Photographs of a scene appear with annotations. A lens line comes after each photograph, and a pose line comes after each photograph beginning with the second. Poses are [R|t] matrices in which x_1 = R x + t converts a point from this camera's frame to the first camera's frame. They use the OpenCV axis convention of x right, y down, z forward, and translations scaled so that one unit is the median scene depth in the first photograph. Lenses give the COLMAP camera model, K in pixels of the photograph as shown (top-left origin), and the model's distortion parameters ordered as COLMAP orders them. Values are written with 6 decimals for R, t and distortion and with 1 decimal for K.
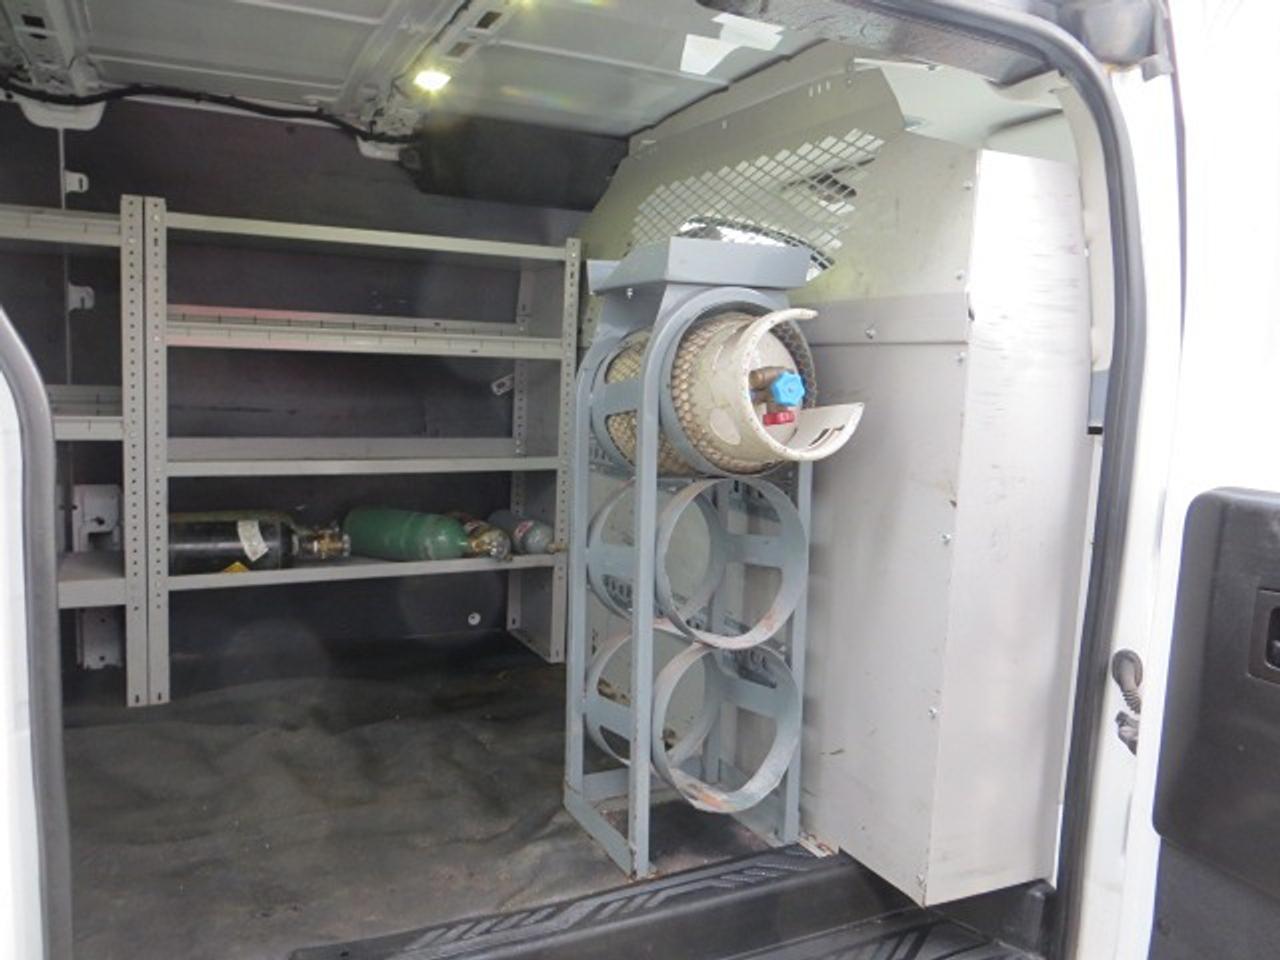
lens RADIAL K [[941.7, 0, 593.7], [0, 941.7, 479.3], [0, 0, 1]] dist [0.001157, -0.000961]
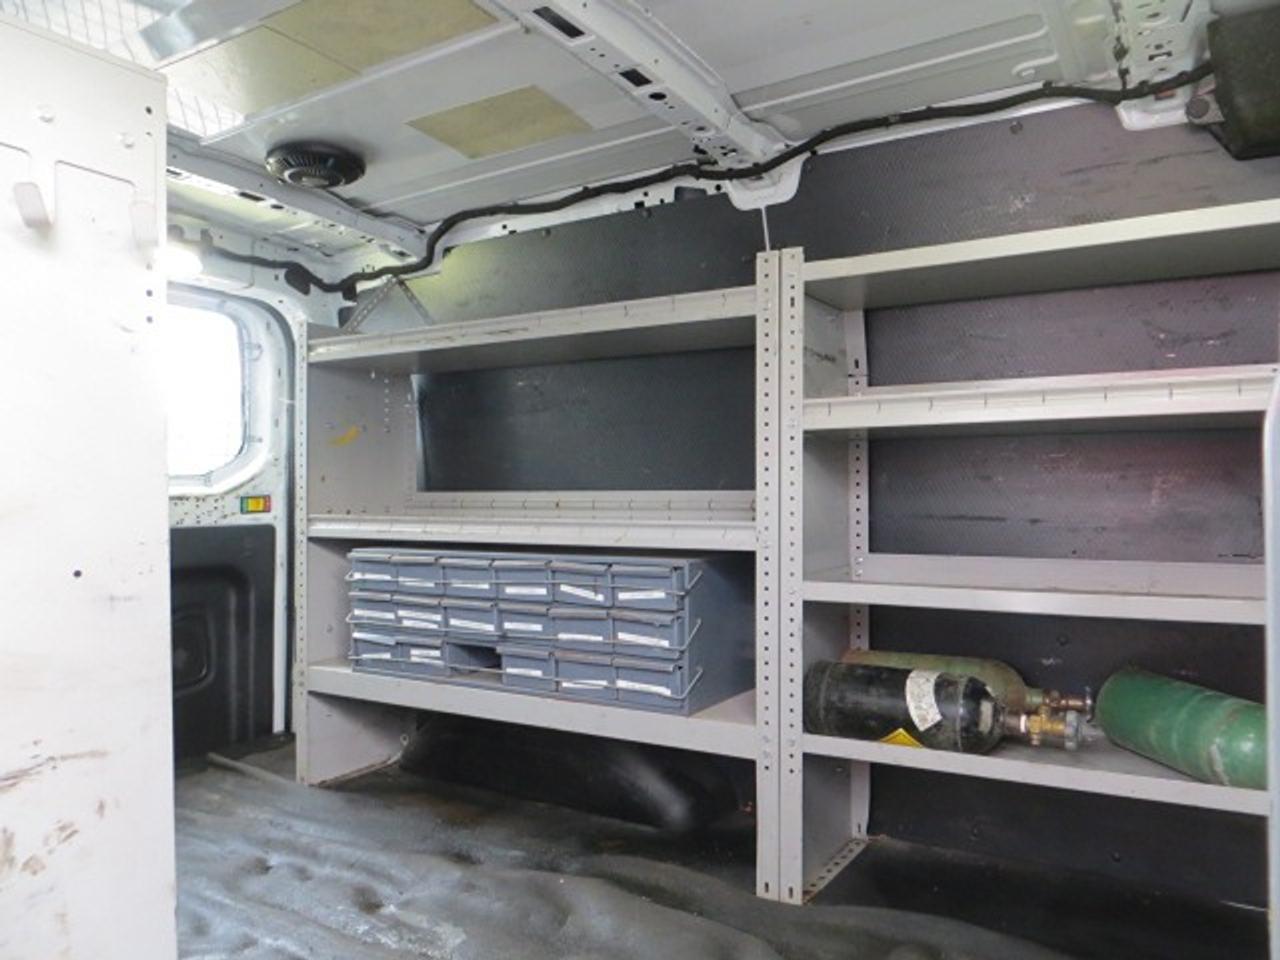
lens RADIAL K [[961.6, 0, 640.0], [0, 961.6, 480.0], [0, 0, 1]] dist [-0.002427, -0.003948]
pose [[0.574228, -0.044356, -0.817493, 0.109286], [-0.069919, 0.992226, -0.102950, -0.009321], [0.815704, 0.116275, 0.566663, 0.416107]]
